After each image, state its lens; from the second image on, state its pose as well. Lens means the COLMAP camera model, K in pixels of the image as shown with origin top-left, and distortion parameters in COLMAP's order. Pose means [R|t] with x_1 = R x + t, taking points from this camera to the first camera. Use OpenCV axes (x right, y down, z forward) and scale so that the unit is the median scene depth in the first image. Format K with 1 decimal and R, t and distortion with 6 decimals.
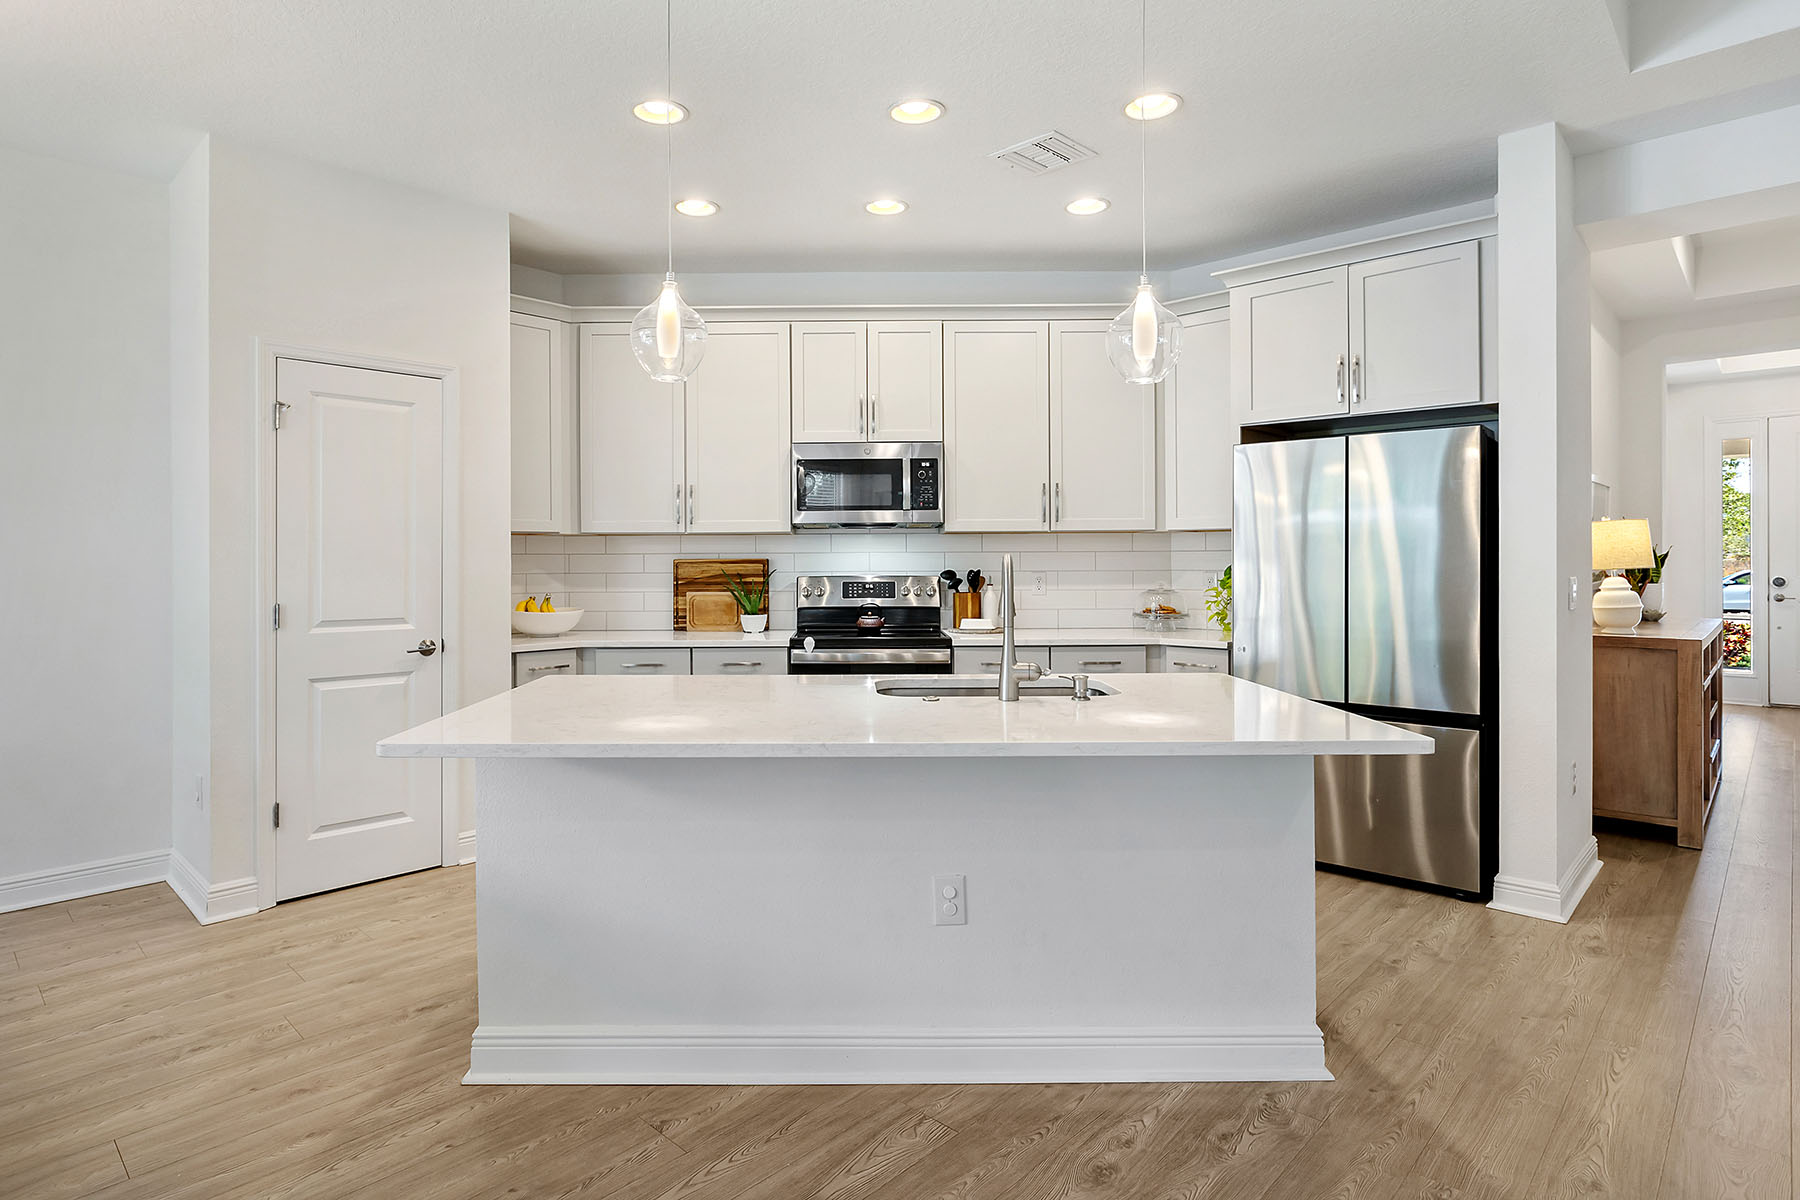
lens RADIAL K [[946.8, 0, 892.6], [0, 946.8, 567.5], [0, 0, 1]] dist [-0.001982, -0.000613]
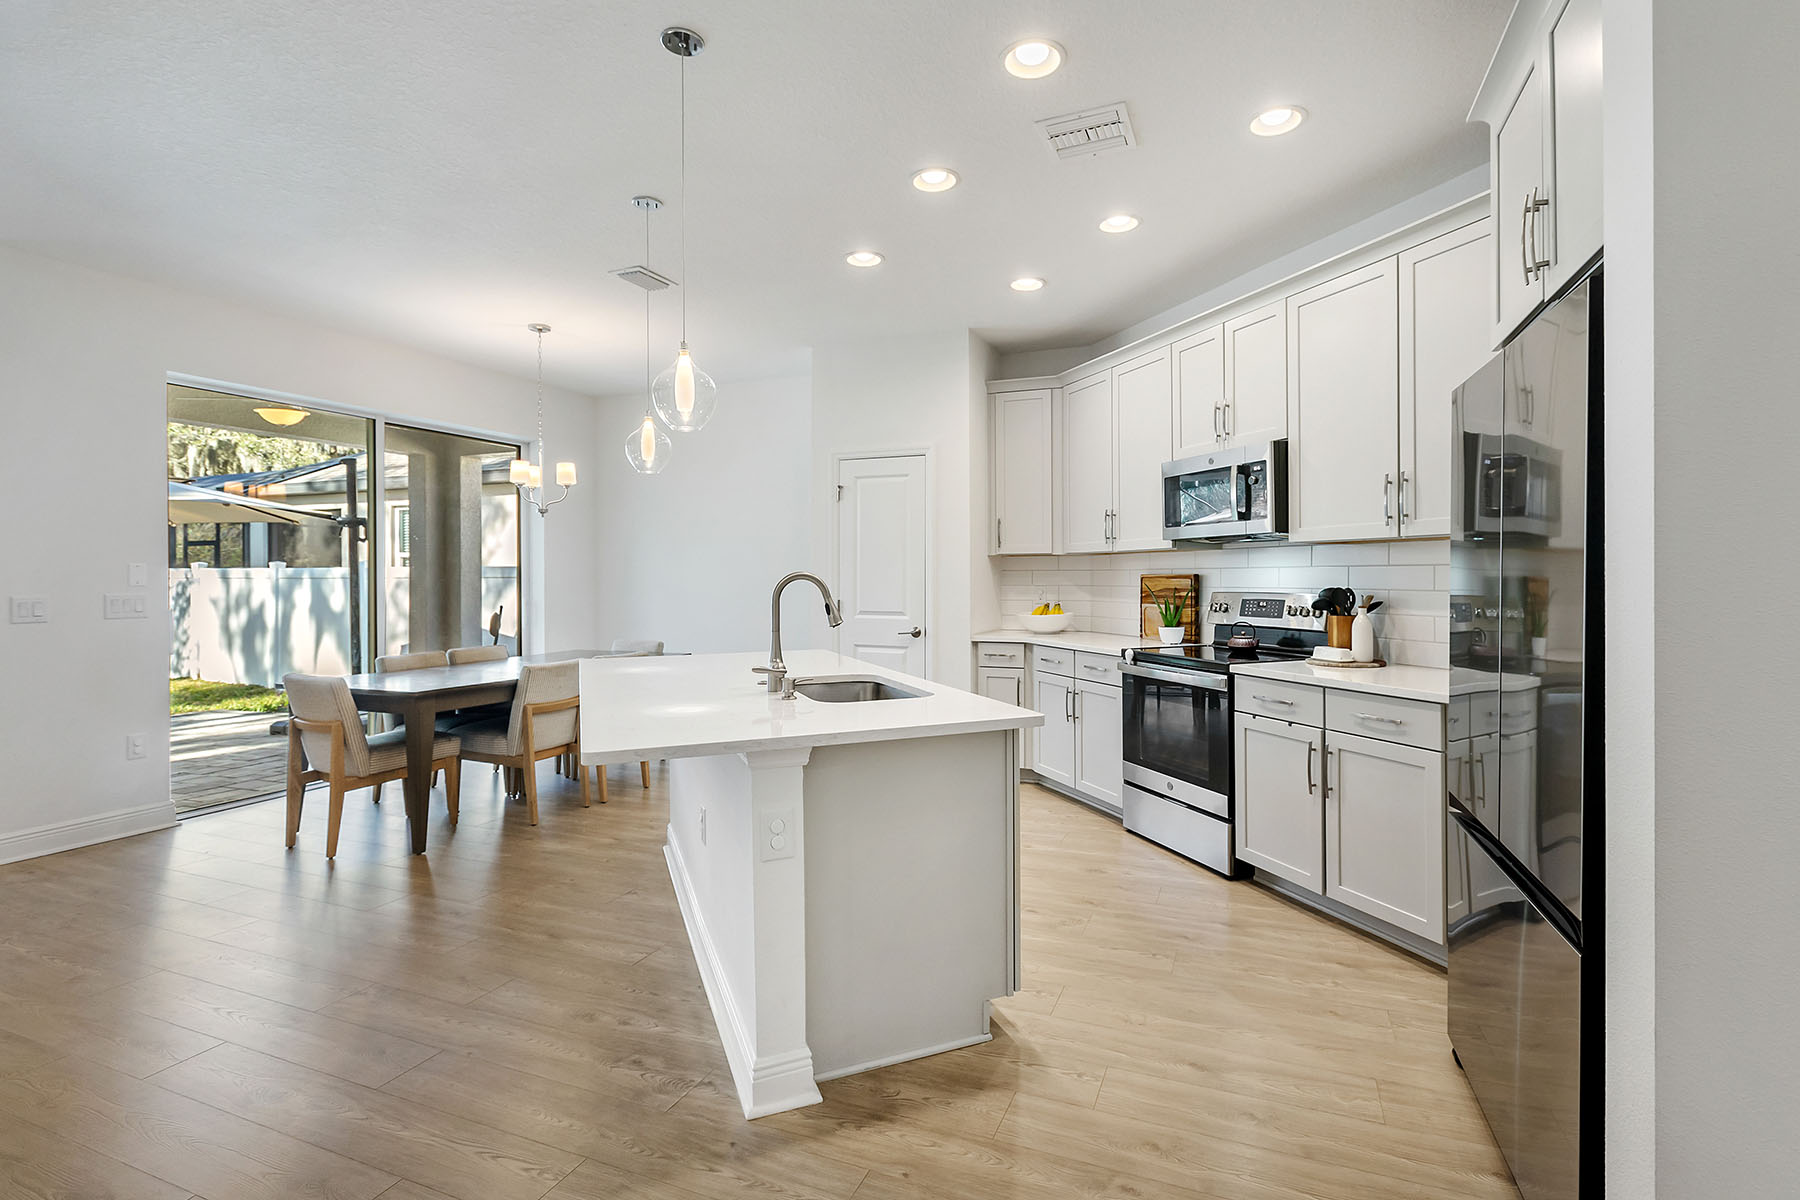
lens RADIAL K [[808.9, 0, 894.8], [0, 808.9, 575.8], [0, 0, 1]] dist [0.000666, 0.000050]
pose [[0.383861, 0.002862, -0.923387, 0.595907], [-0.004057, 0.999991, 0.001413, -0.008022], [0.923382, 0.003203, 0.383869, 0.378829]]
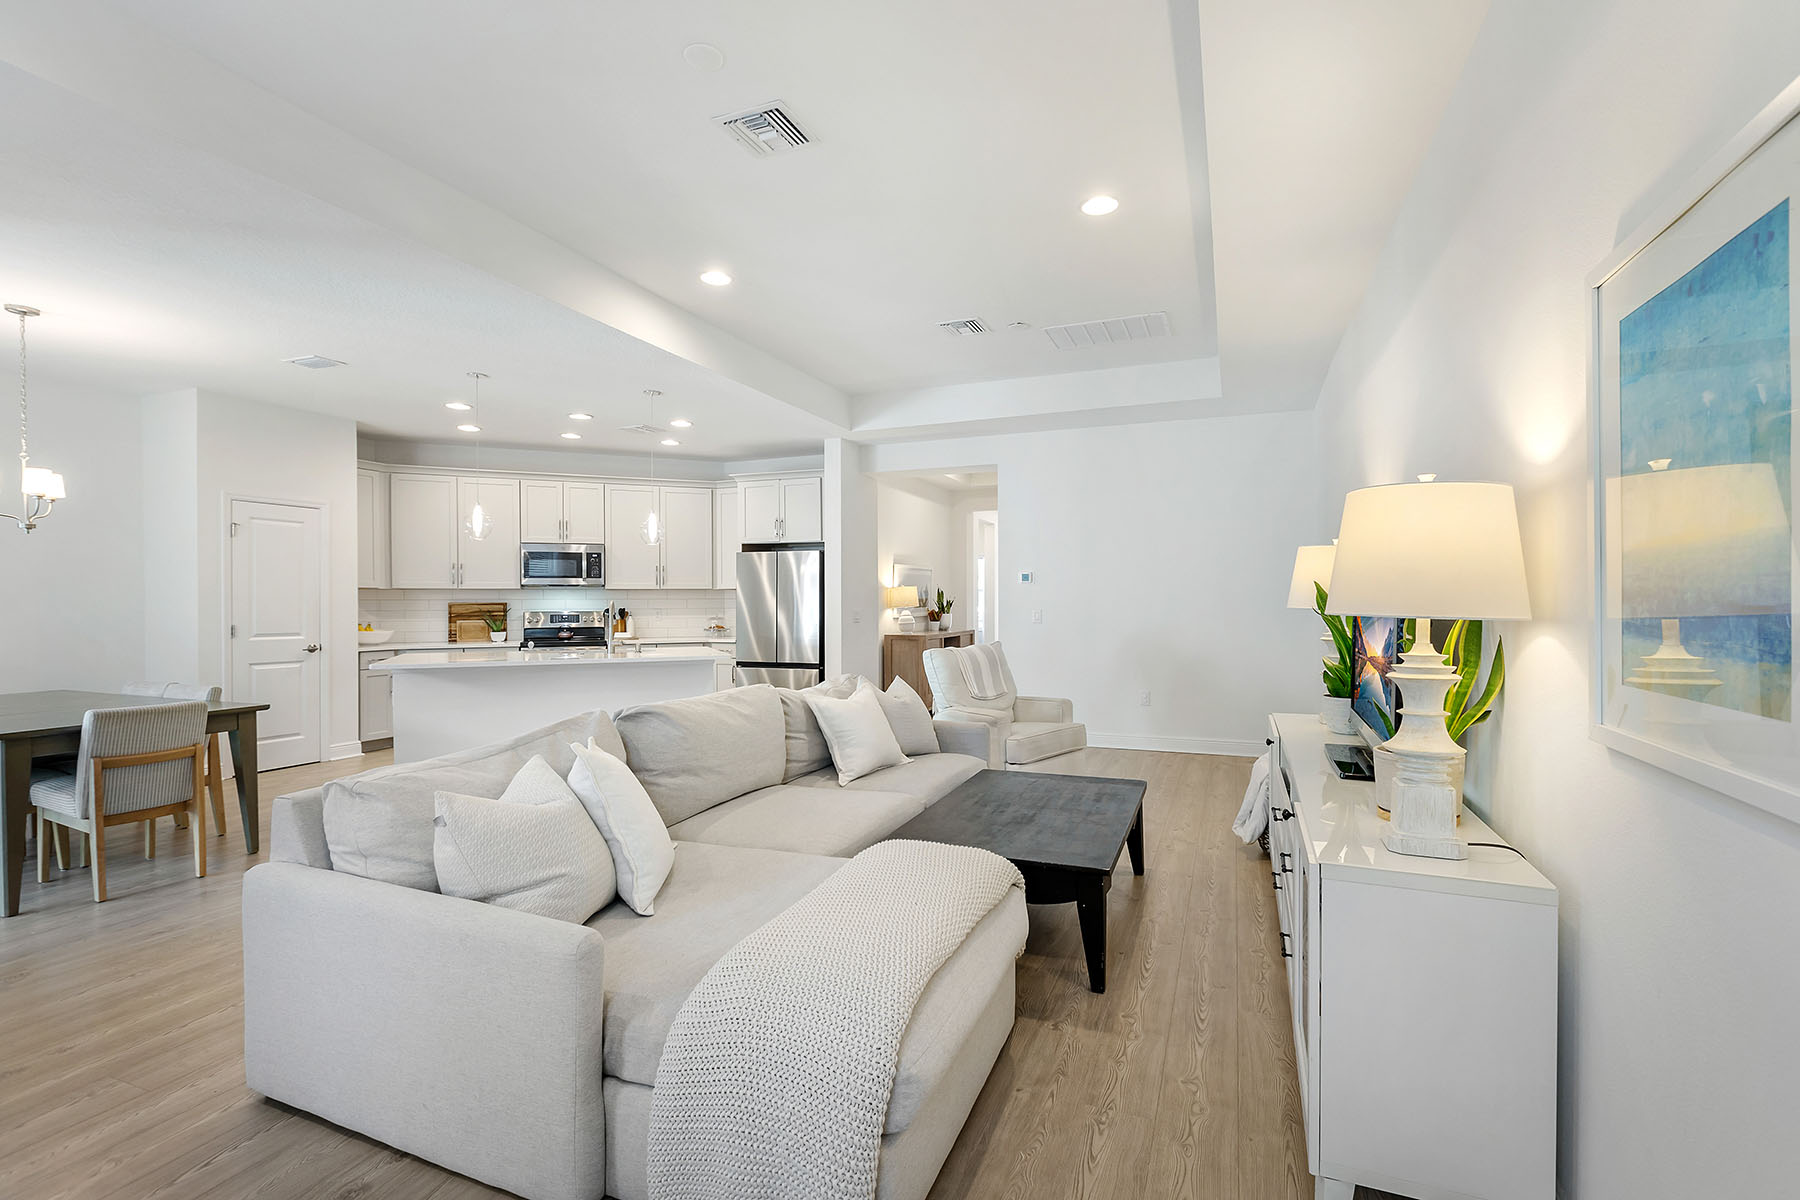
lens RADIAL K [[773.1, 0, 905.5], [0, 773.1, 607.2], [0, 0, 1]] dist [0.001449, 0.000174]
pose [[0.934053, -0.001338, 0.357132, 0.062780], [0.002725, 0.999991, -0.003382, 0.007796], [-0.357124, 0.004133, 0.934048, -0.751357]]
